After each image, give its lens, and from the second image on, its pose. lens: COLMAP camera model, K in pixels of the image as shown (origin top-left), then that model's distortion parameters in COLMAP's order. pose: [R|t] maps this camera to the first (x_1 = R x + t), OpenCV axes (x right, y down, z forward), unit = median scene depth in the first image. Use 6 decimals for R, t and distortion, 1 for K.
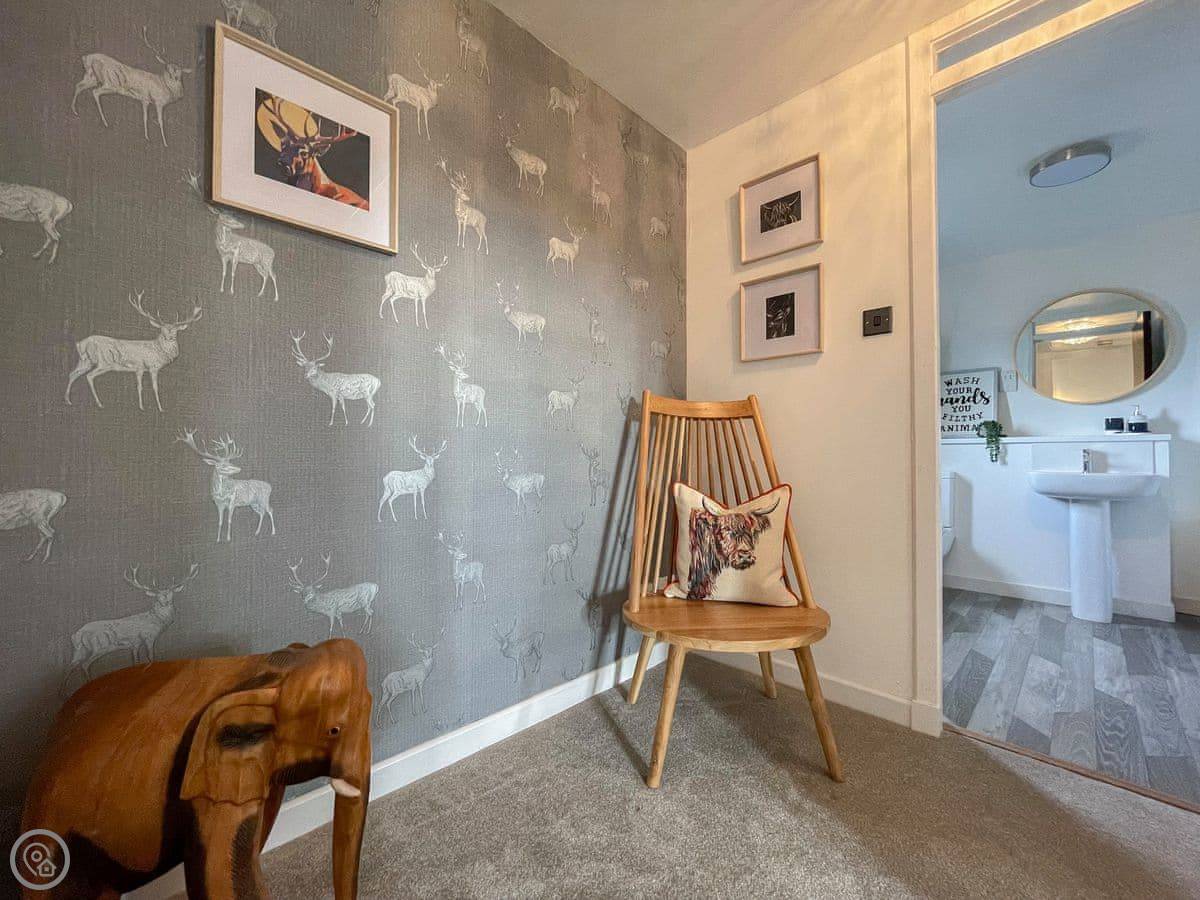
lens RADIAL K [[477.8, 0, 600.4], [0, 477.8, 447.7], [0, 0, 1]] dist [-0.008940, 0.000293]
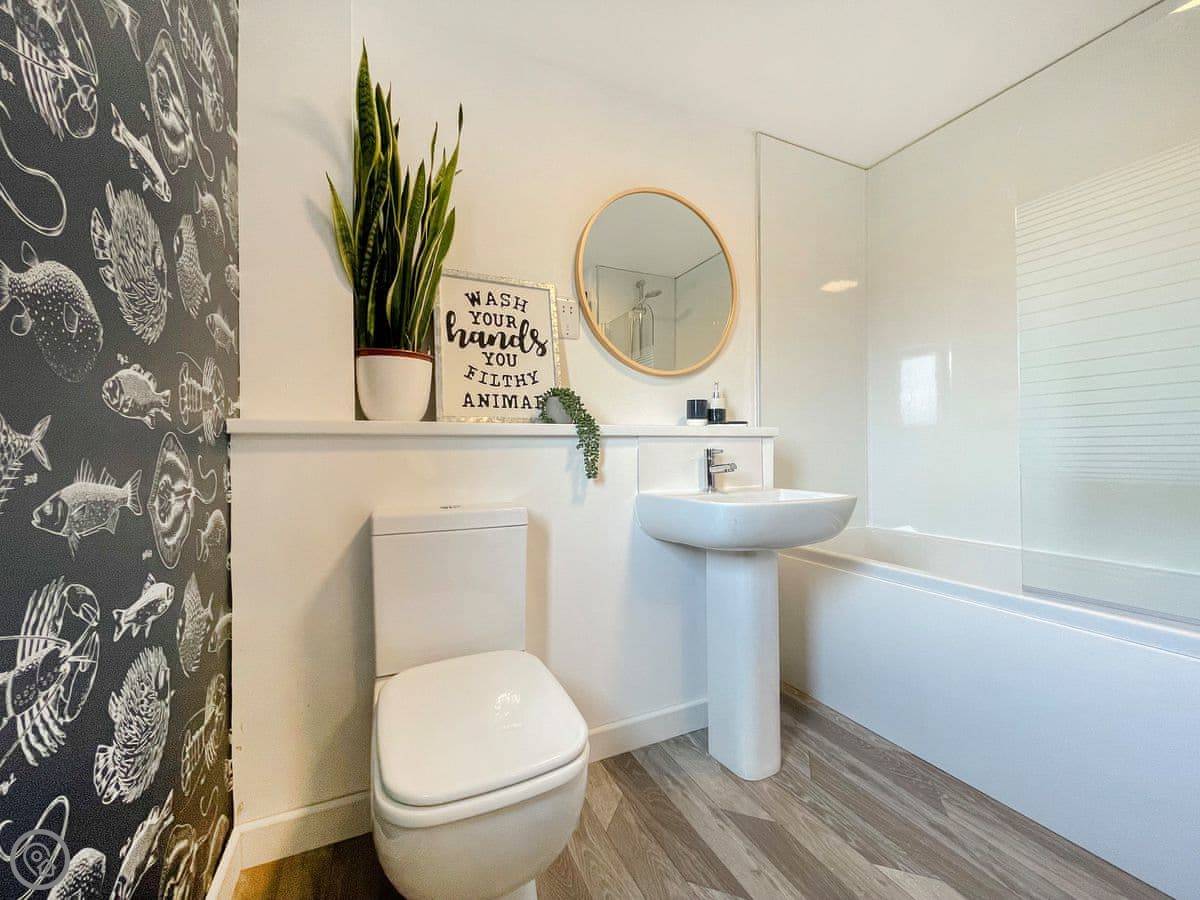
lens RADIAL K [[477.8, 0, 599.1], [0, 477.8, 447.5], [0, 0, 1]] dist [-0.008940, 0.000293]
pose [[0.339765, -0.002585, 0.940507, 0.387334], [-0.004381, 0.999981, 0.004332, -0.000630], [-0.940500, -0.005592, 0.339748, 0.804396]]
